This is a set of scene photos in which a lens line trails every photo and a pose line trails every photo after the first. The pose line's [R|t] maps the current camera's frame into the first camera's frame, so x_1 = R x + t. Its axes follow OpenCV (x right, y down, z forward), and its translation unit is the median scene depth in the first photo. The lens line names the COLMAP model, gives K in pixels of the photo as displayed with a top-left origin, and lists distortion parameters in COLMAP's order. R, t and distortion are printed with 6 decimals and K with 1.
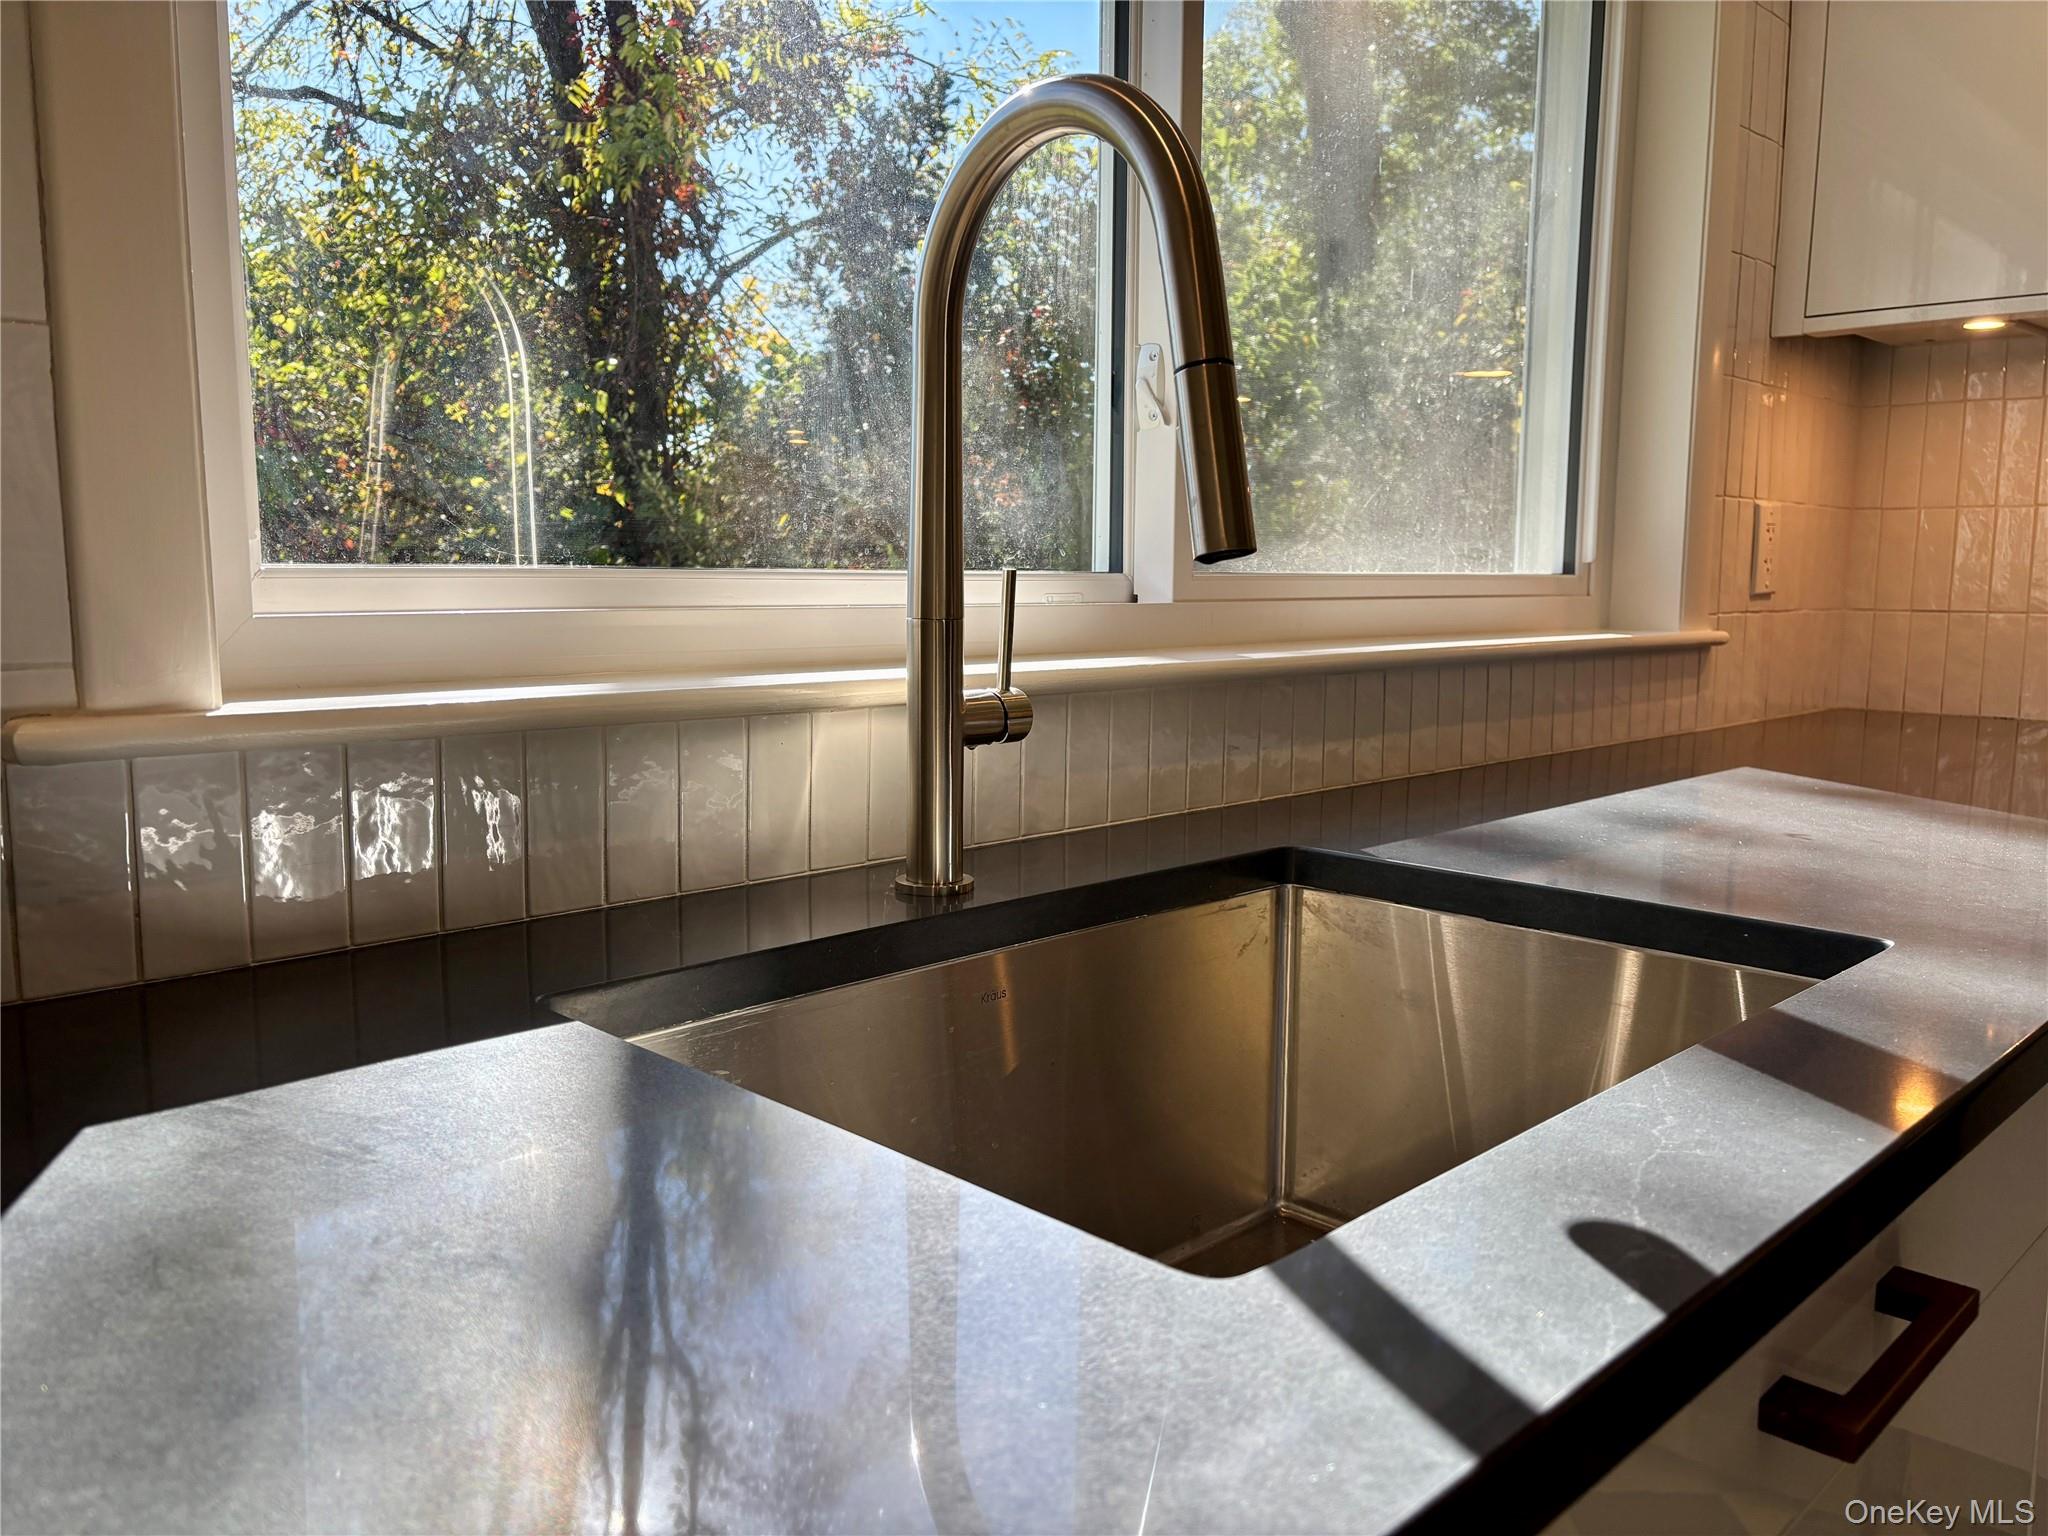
lens RADIAL K [[1547.7, 0, 1014.0], [0, 1547.7, 771.6], [0, 0, 1]] dist [0.045504, -0.030867]
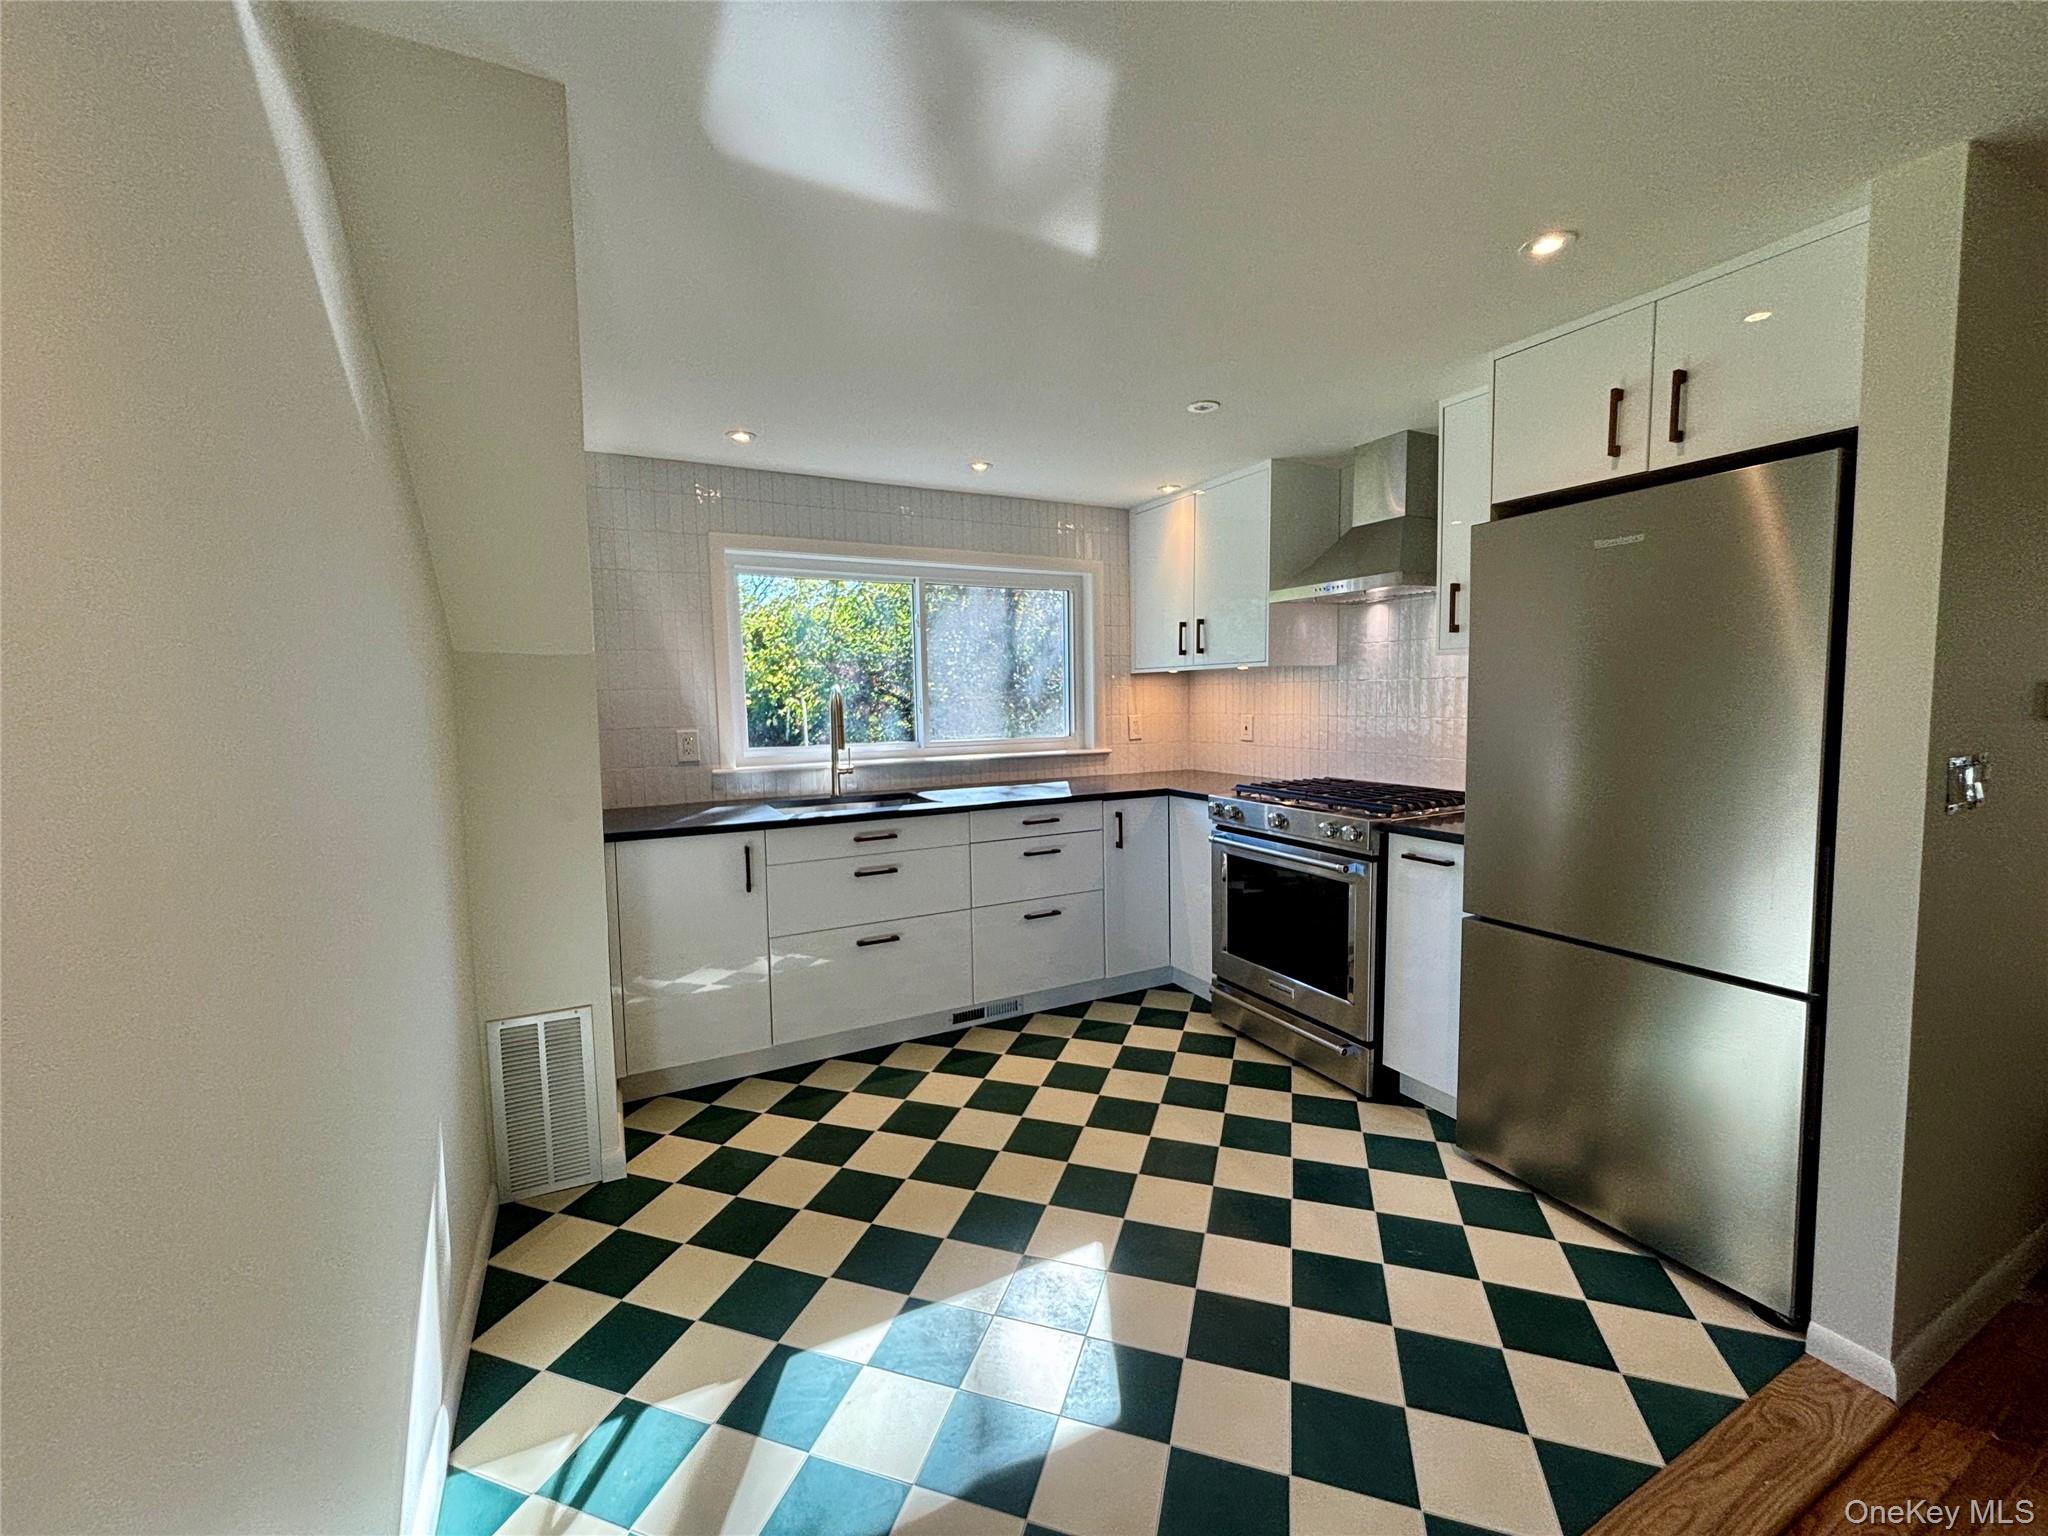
lens RADIAL K [[825.7, 0, 1012.2], [0, 825.7, 771.6], [0, 0, 1]] dist [-0.000060, 0.000651]
pose [[0.950752, 0.004538, -0.309920, 0.847485], [-0.016401, 0.999229, -0.035680, 0.042270], [0.309519, 0.039006, 0.950093, -1.028479]]
